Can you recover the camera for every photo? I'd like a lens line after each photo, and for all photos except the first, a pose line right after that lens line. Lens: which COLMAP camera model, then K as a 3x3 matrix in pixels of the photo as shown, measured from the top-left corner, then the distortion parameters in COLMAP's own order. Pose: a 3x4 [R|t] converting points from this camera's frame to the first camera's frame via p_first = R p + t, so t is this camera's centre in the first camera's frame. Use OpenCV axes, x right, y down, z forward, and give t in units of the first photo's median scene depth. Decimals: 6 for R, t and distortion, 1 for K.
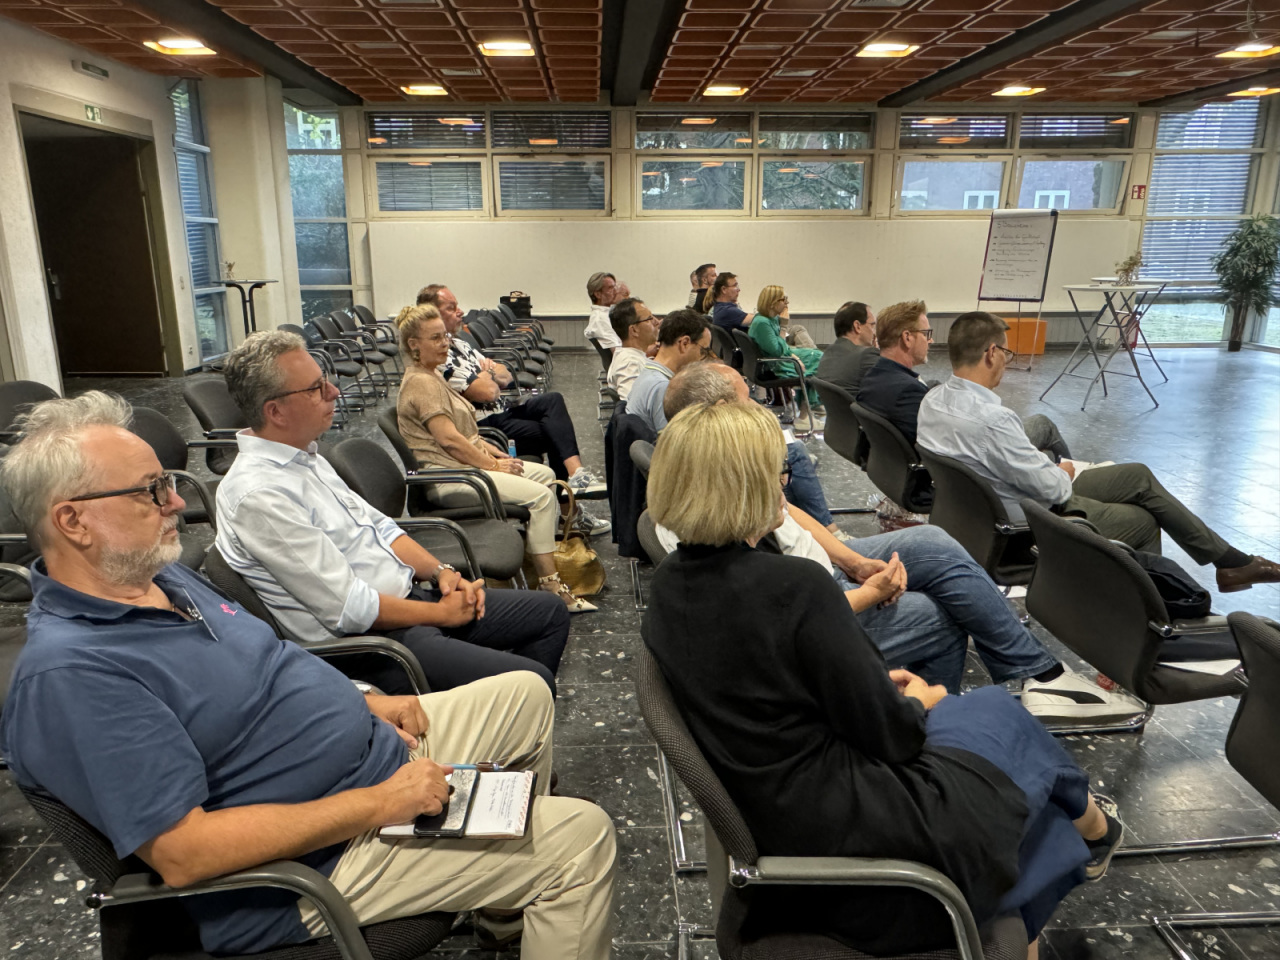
lens RADIAL K [[902.9, 0, 640.0], [0, 902.9, 480.0], [0, 0, 1]] dist [0.001016, 0.001464]
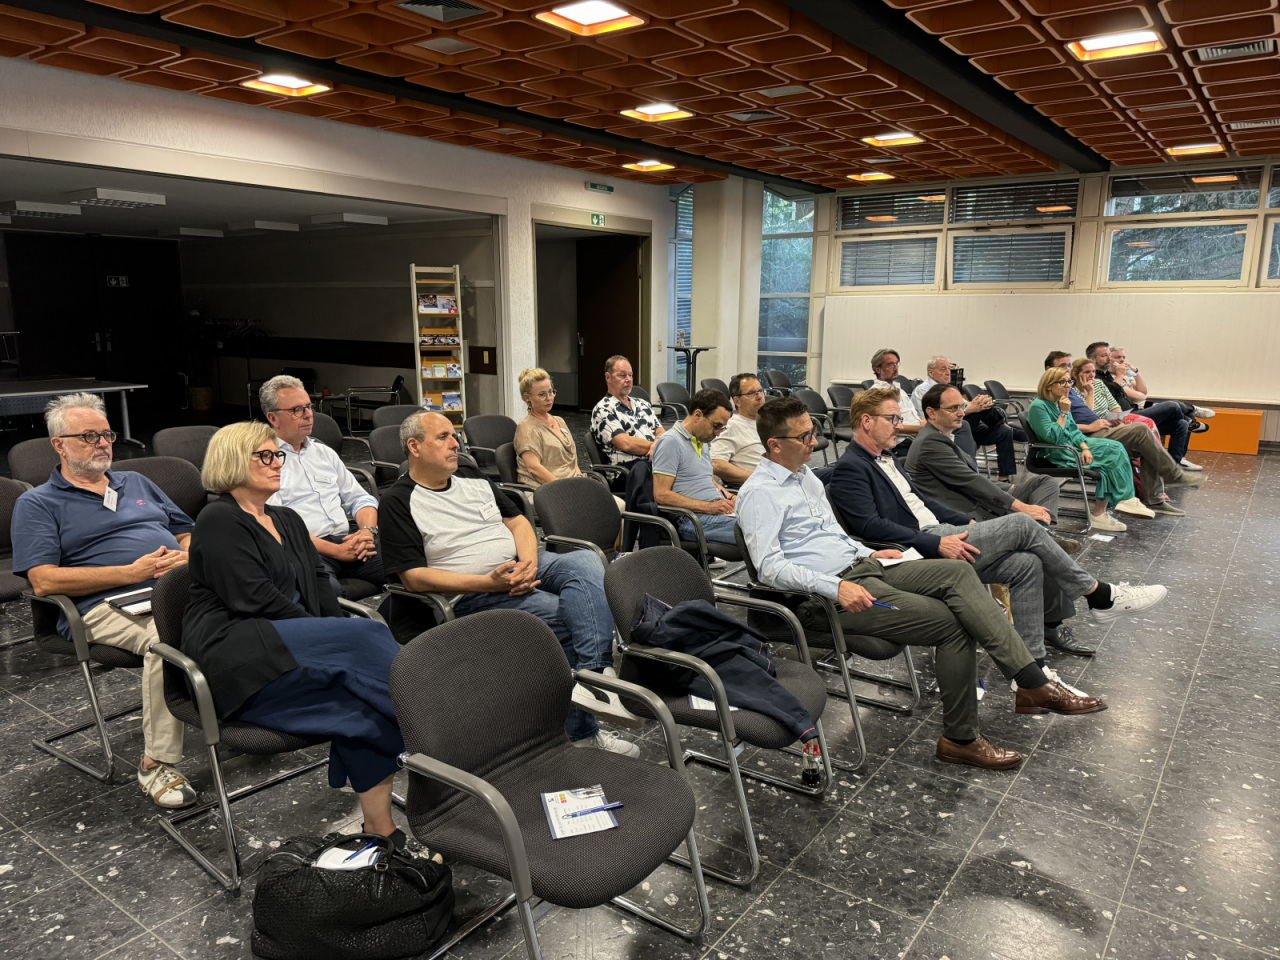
lens RADIAL K [[919.1, 0, 640.0], [0, 919.1, 480.0], [0, 0, 1]] dist [0.080799, -0.117871]
pose [[0.783967, 0.119359, -0.609220, 0.236622], [-0.163667, 0.986363, -0.017364, -0.008035], [0.598839, 0.113323, 0.792811, -0.004202]]
